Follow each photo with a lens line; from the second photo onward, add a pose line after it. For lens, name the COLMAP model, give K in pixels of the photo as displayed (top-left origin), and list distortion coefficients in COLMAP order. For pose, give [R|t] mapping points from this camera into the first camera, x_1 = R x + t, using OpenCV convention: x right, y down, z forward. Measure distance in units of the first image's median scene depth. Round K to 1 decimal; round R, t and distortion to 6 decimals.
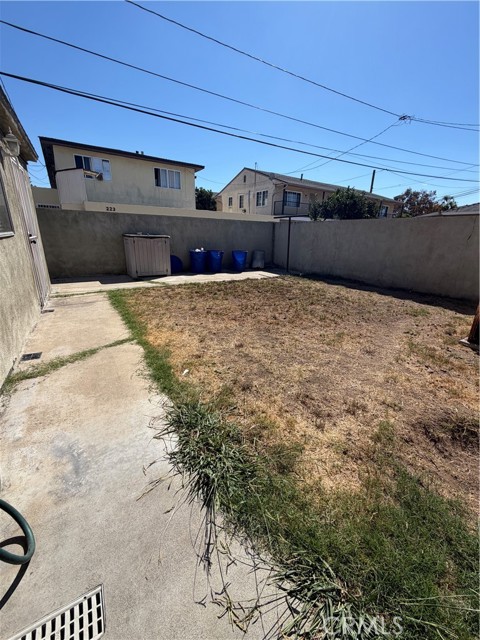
lens RADIAL K [[255.6, 0, 240.0], [0, 255.6, 320.0], [0, 0, 1]] dist [-0.001711, 0.000000]
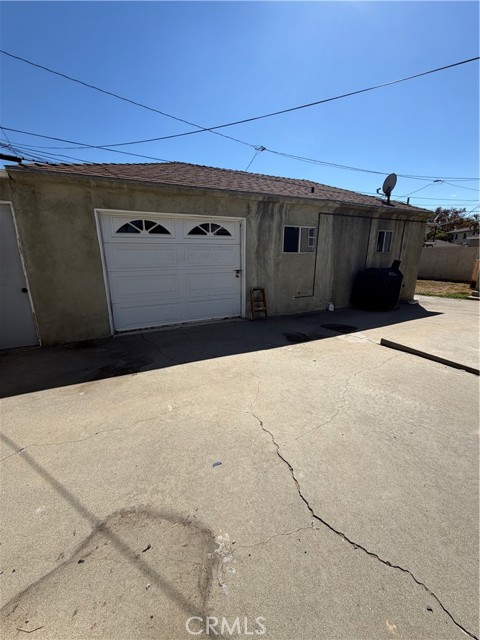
lens RADIAL K [[255.6, 0, 240.0], [0, 255.6, 320.0], [0, 0, 1]] dist [-0.001711, 0.000000]
pose [[0.995391, -0.018087, -0.094181, -1.071306], [0.011329, 0.997355, -0.071800, 0.426575], [0.095230, 0.070402, 0.992963, -1.540666]]
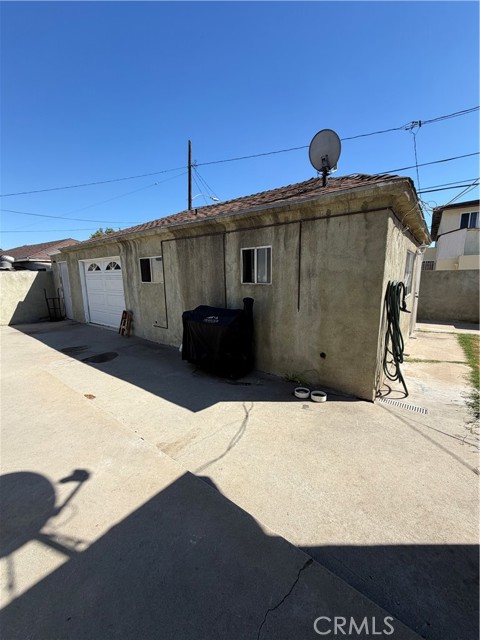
lens RADIAL K [[255.6, 0, 240.0], [0, 255.6, 320.0], [0, 0, 1]] dist [-0.001711, 0.000000]
pose [[0.354787, 0.123350, -0.926775, 0.270844], [-0.271517, 0.962132, 0.024114, 0.088592], [0.894654, 0.243080, 0.374843, -0.480634]]
